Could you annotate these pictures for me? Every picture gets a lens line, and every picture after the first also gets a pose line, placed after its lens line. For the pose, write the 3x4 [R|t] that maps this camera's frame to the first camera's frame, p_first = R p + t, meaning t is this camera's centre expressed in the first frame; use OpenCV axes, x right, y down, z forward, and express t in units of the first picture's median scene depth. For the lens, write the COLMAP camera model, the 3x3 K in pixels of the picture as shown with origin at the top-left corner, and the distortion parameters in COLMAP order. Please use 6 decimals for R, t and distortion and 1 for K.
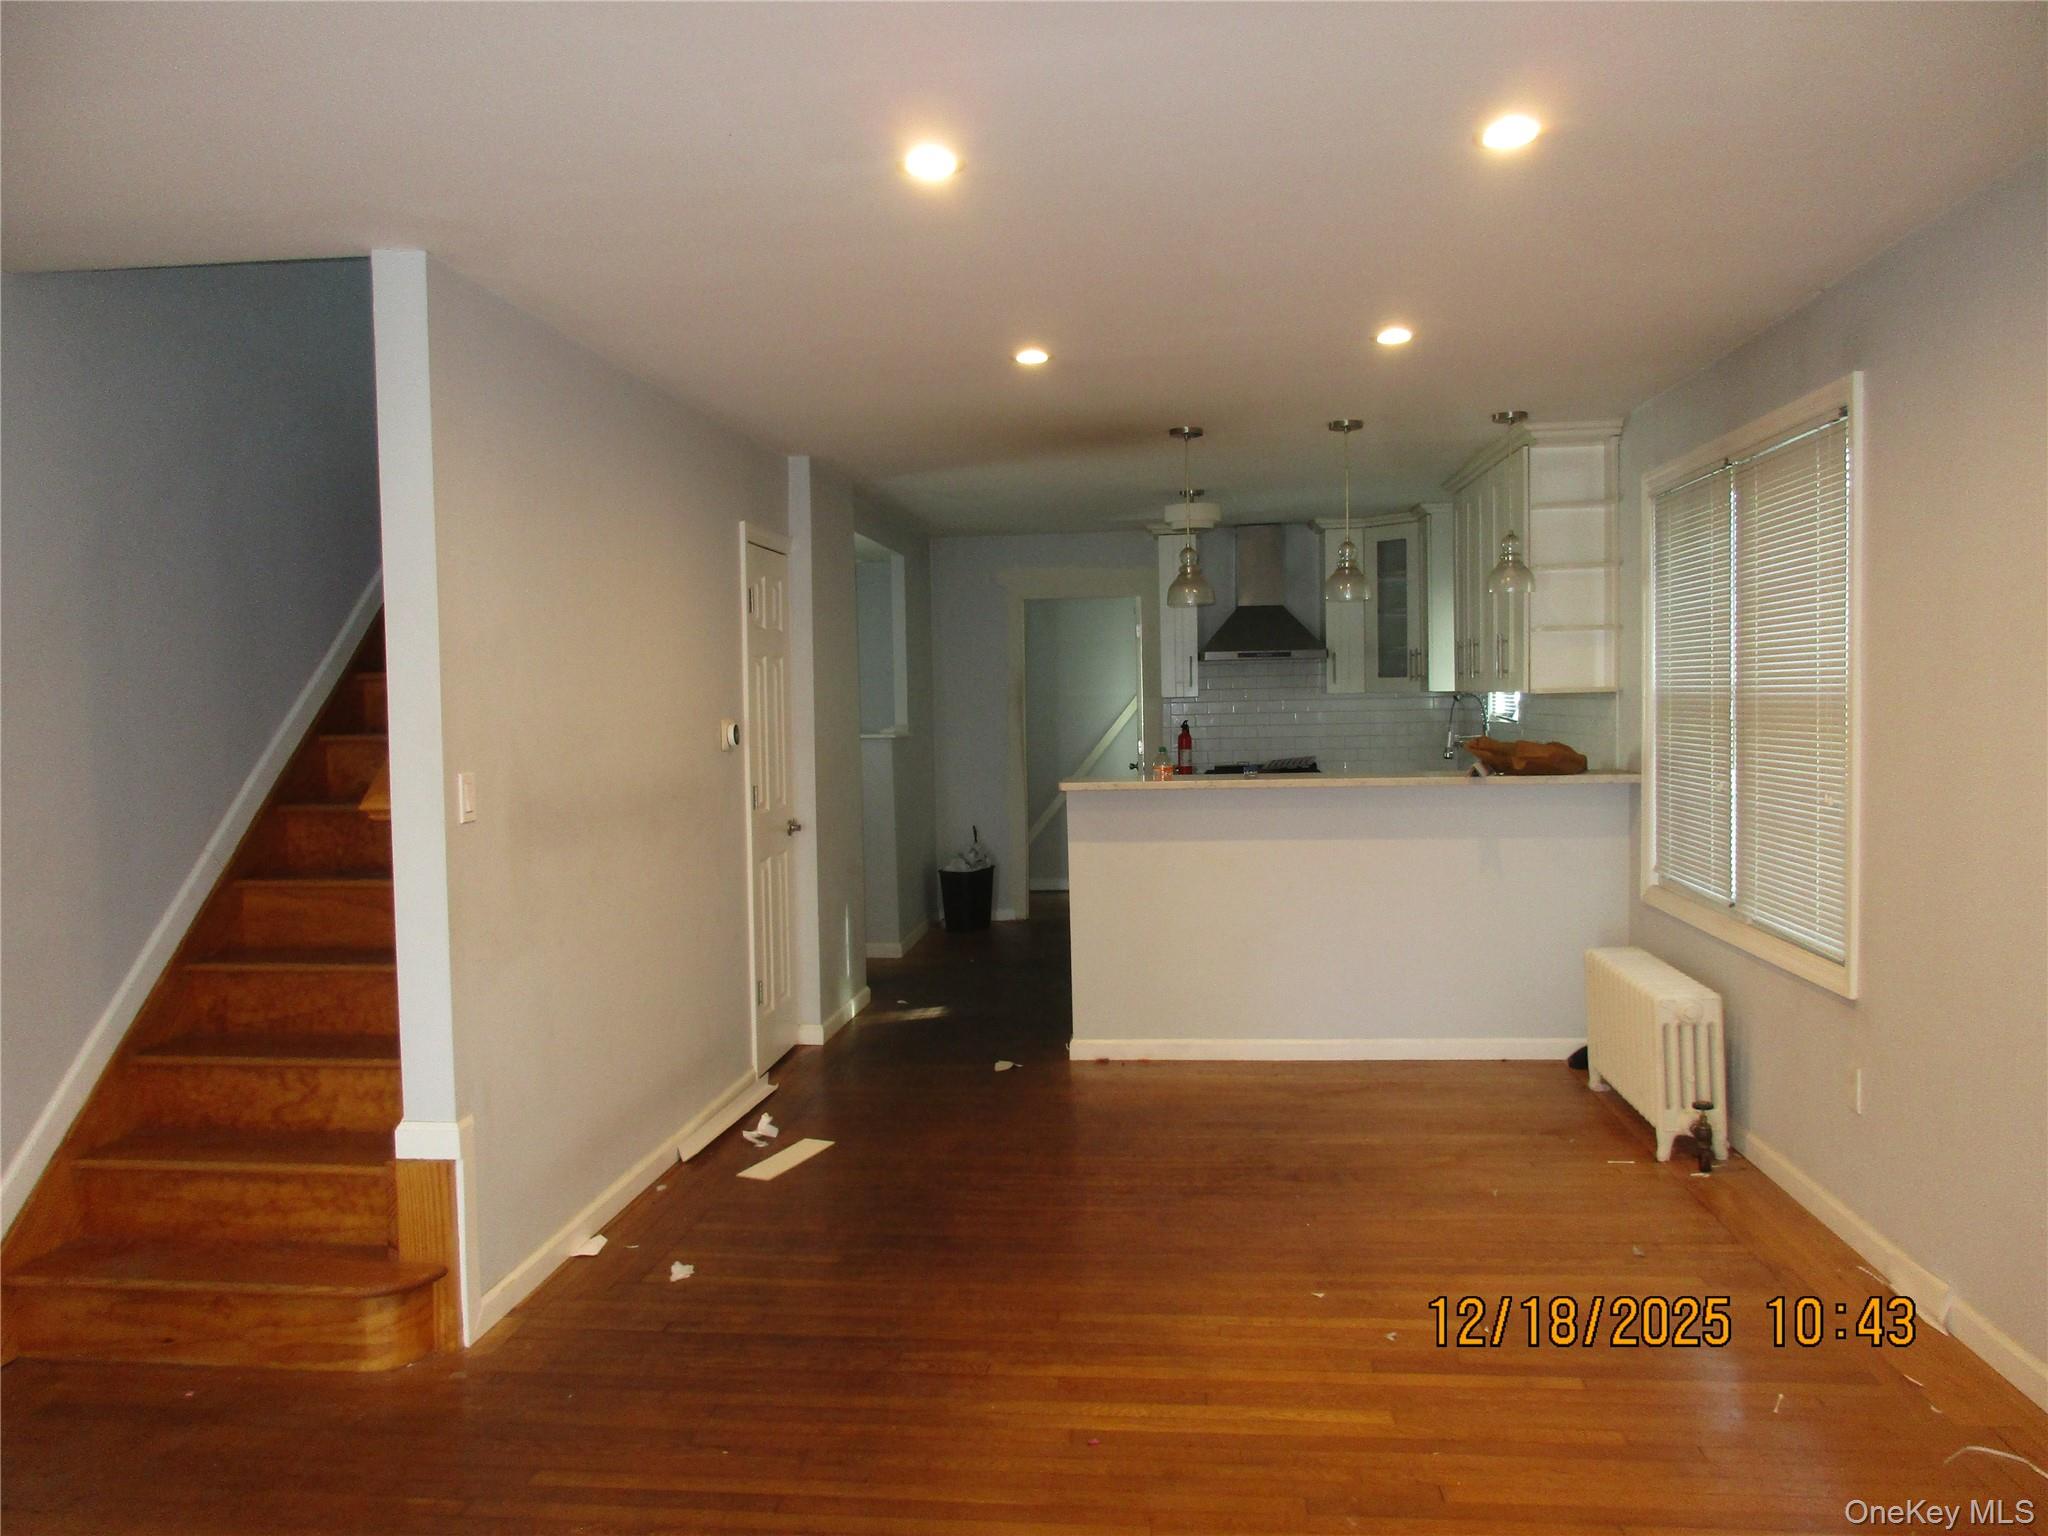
lens RADIAL K [[1520.8, 0, 1028.0], [0, 1520.8, 758.8], [0, 0, 1]] dist [-0.005680, 0.003724]
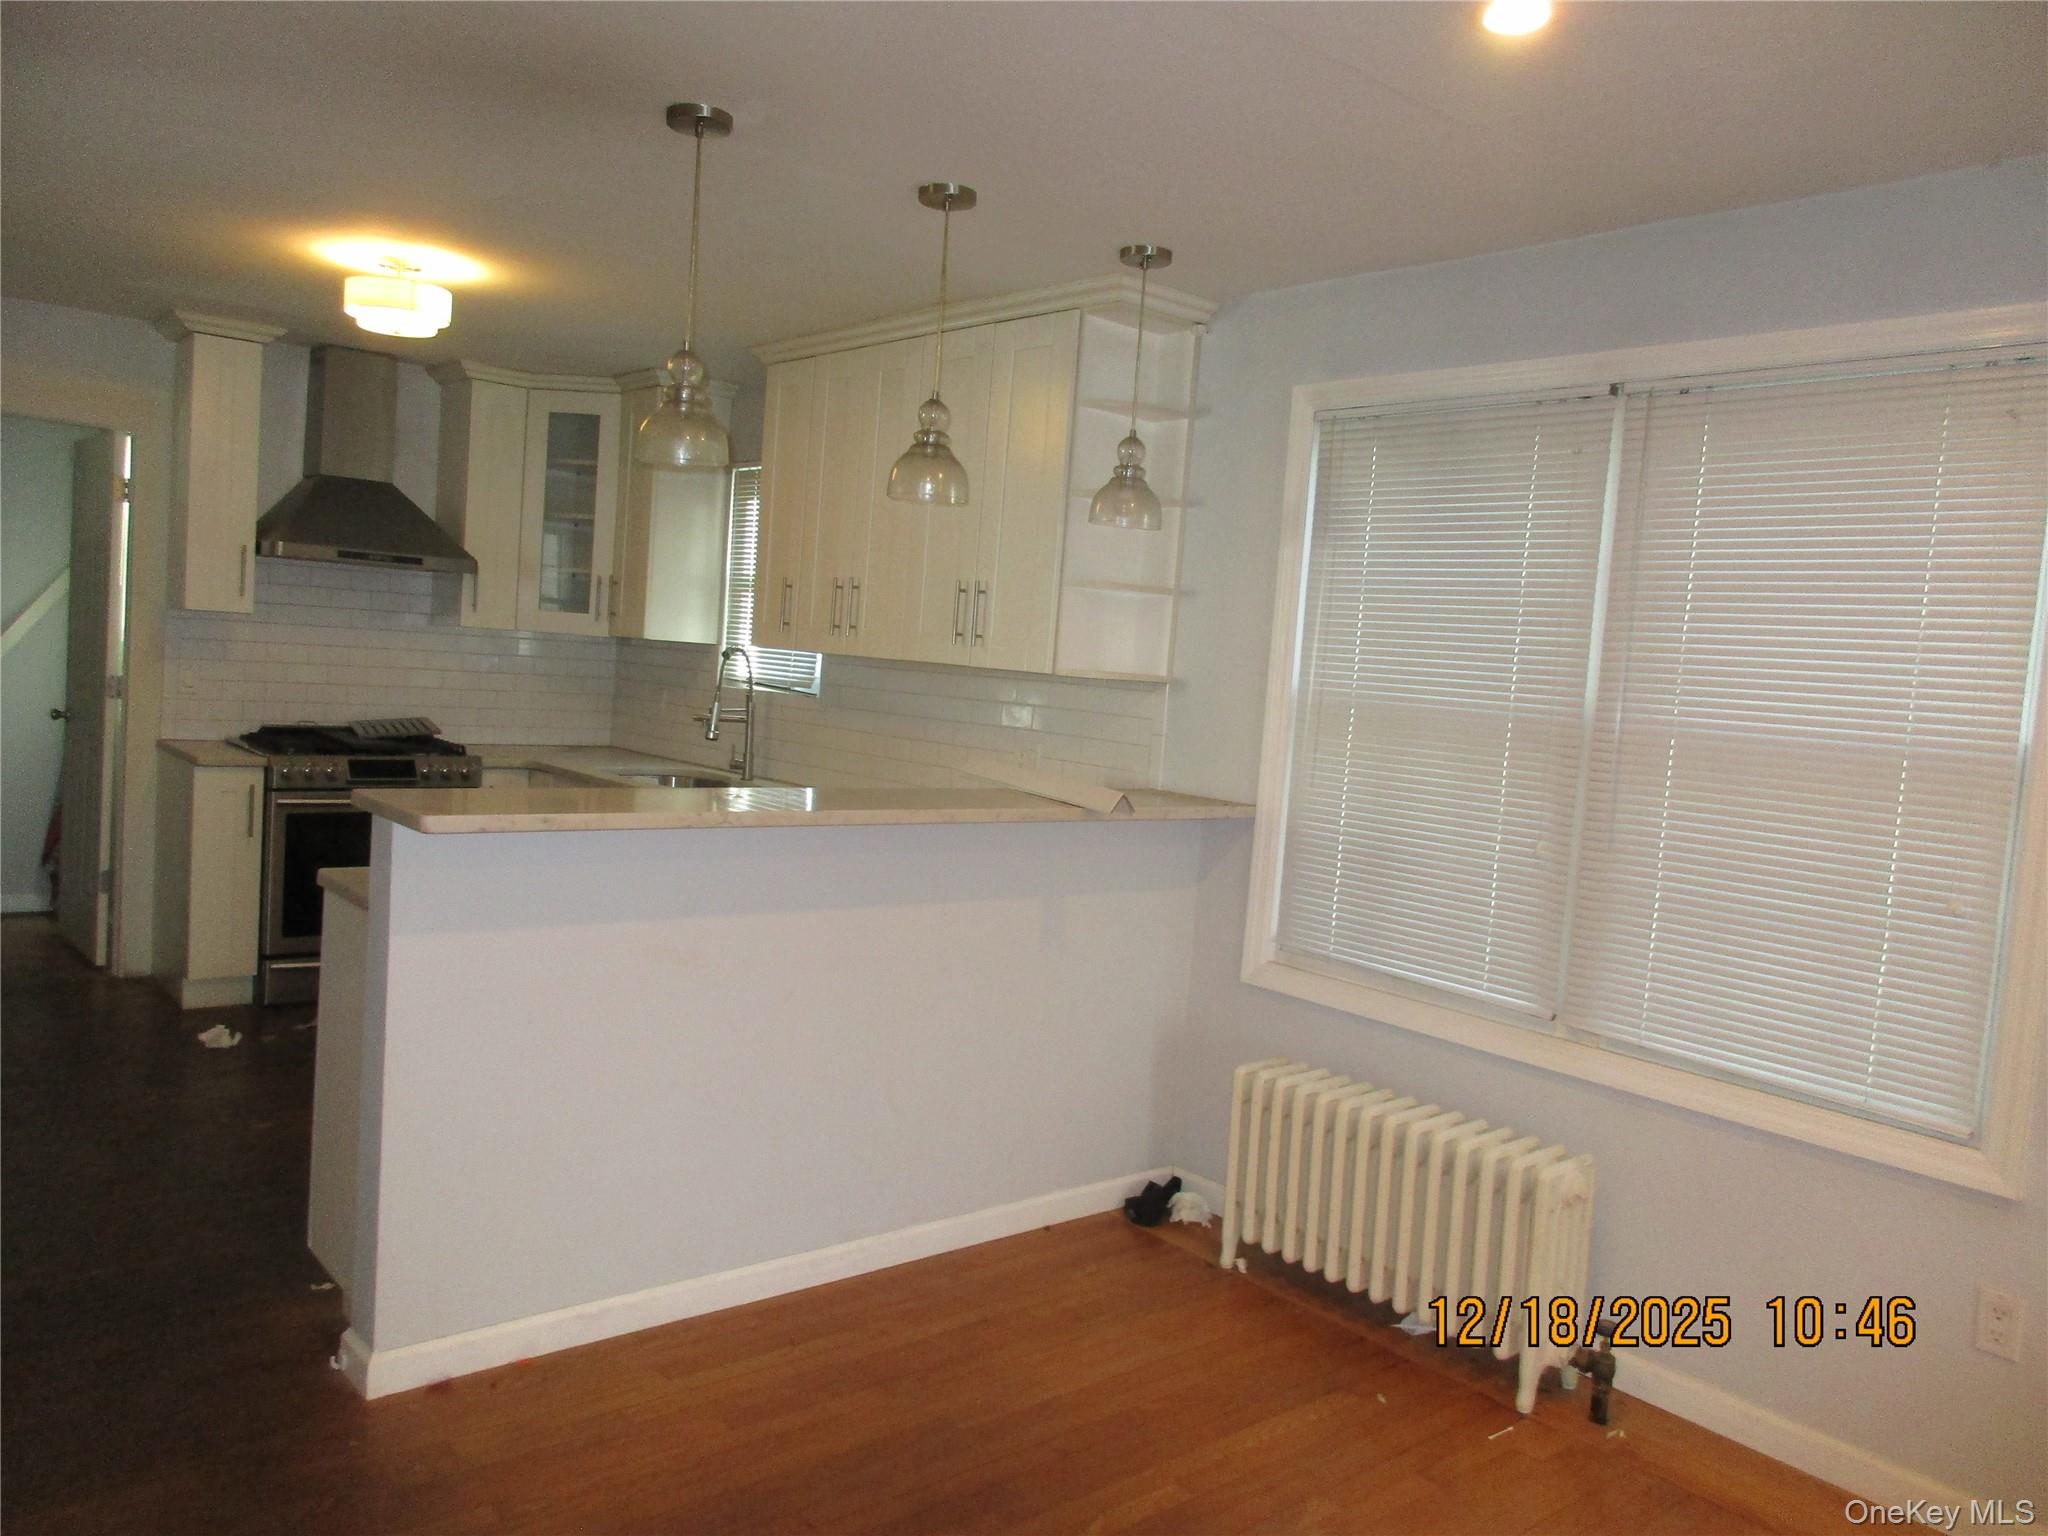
lens RADIAL K [[1520.8, 0, 1025.3], [0, 1520.8, 766.7], [0, 0, 1]] dist [-0.005680, 0.003724]
pose [[0.691124, 0.020248, 0.722453, -0.201640], [-0.056267, 0.998081, 0.025855, -0.022328], [-0.720543, -0.058519, 0.690937, 0.632608]]
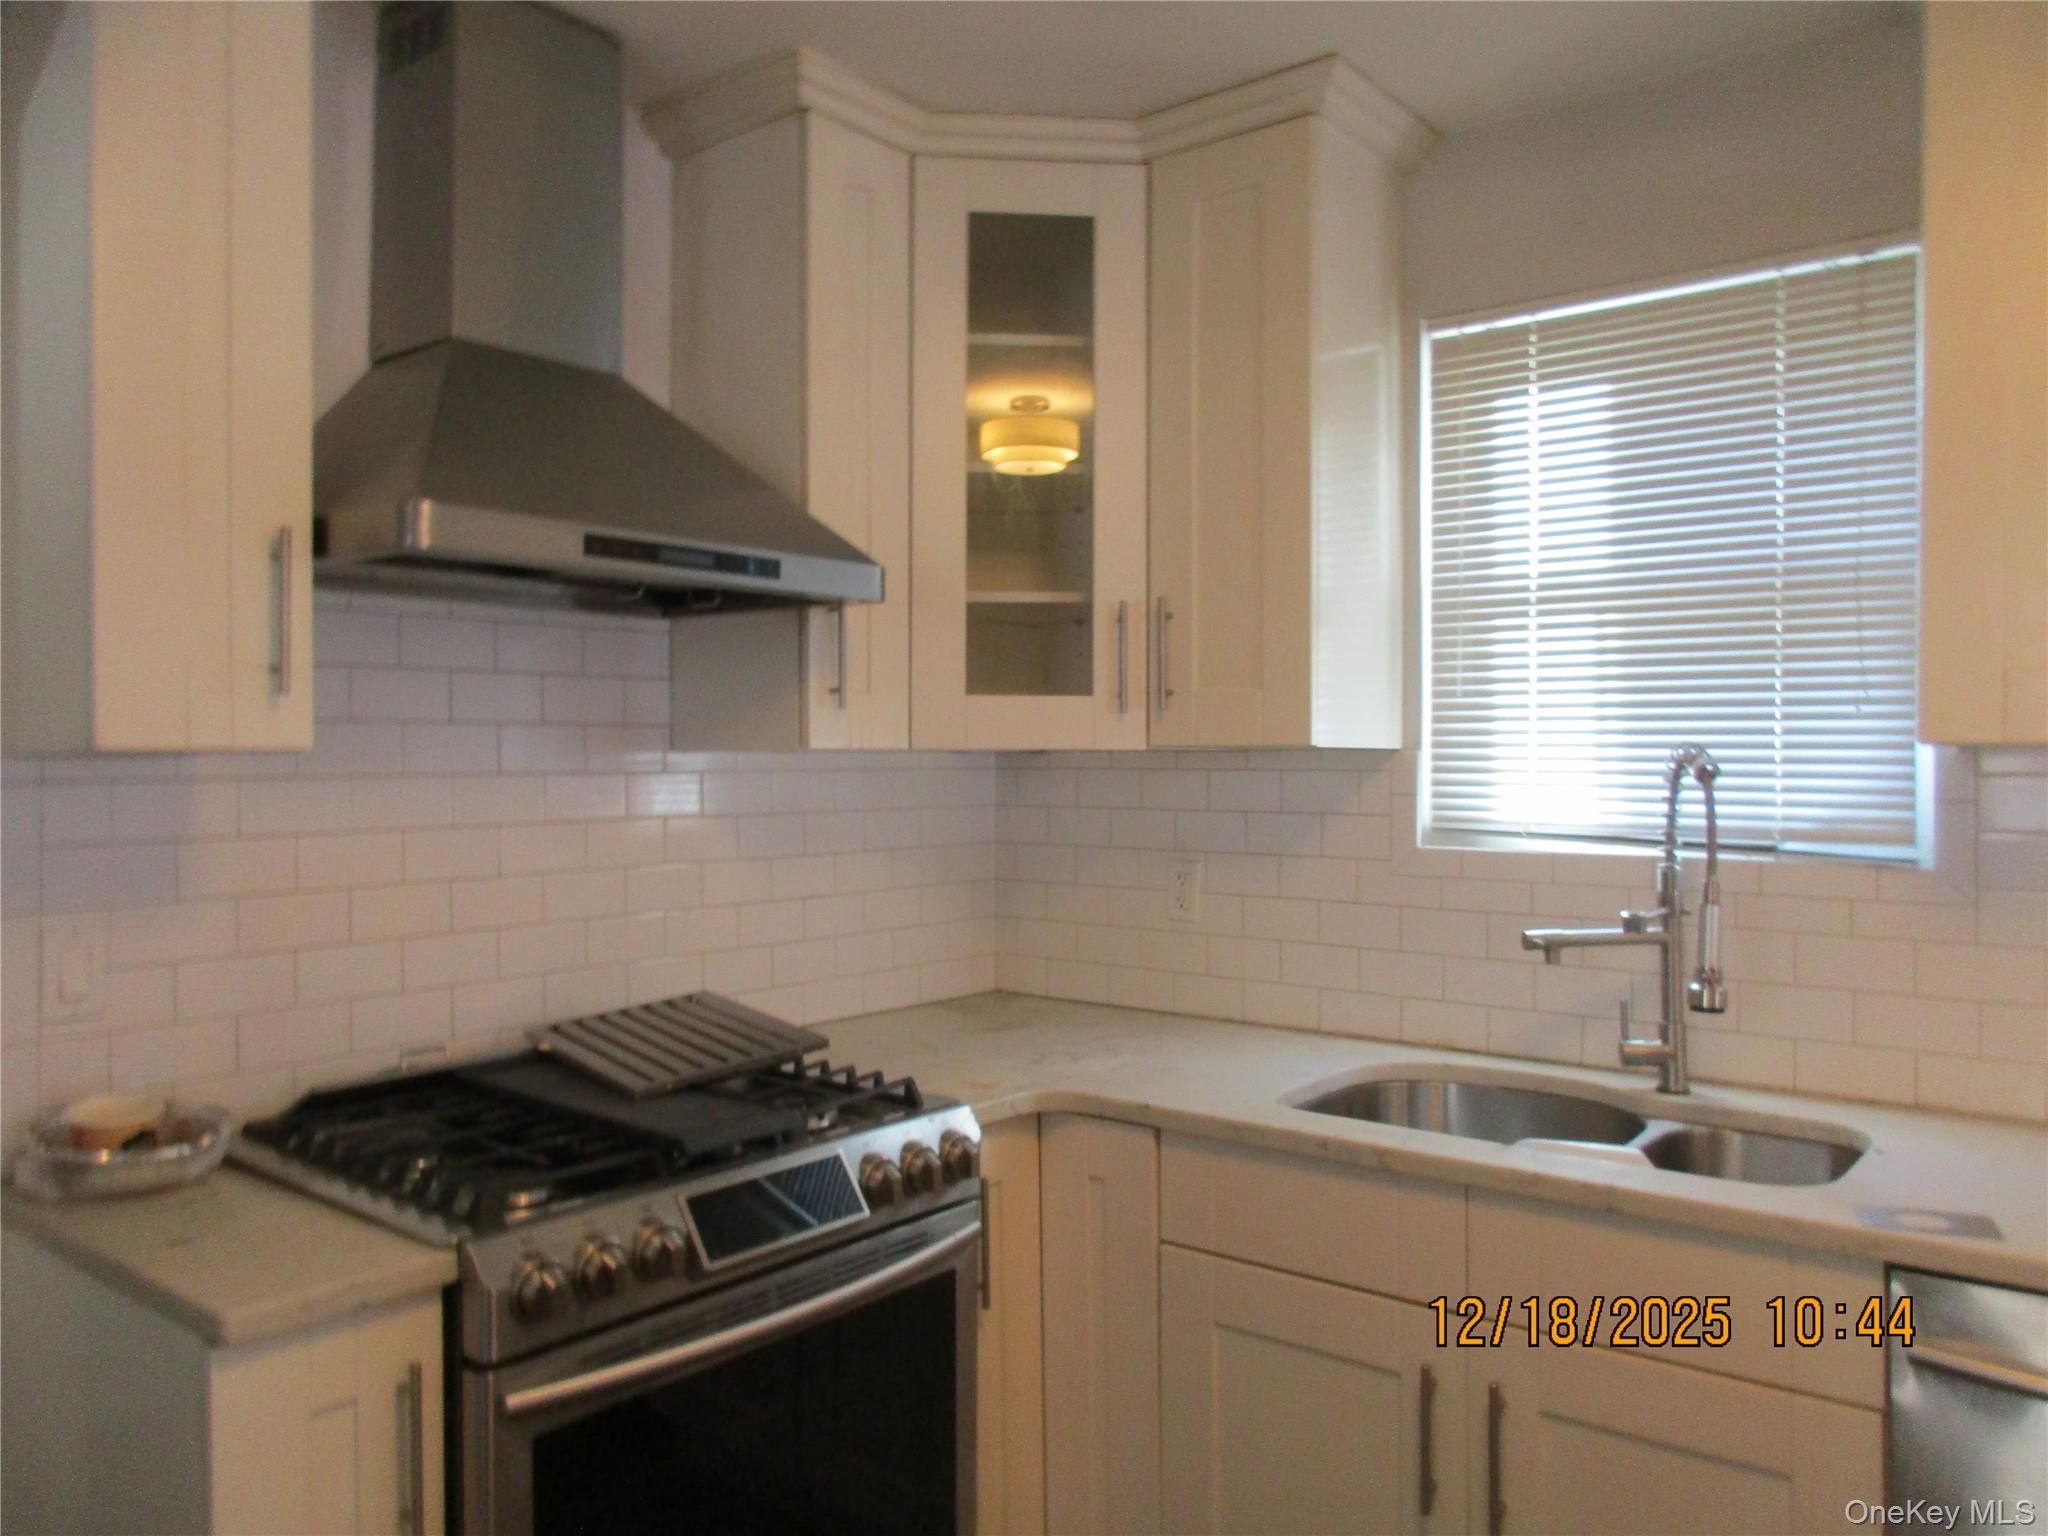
lens RADIAL K [[1520.8, 0, 1012.0], [0, 1520.8, 754.4], [0, 0, 1]] dist [-0.005680, 0.003724]
pose [[0.547817, 0.023593, 0.836265, 0.004114], [0.020355, 0.998930, -0.041516, -0.054734], [-0.836350, 0.039765, 0.546751, 1.478168]]
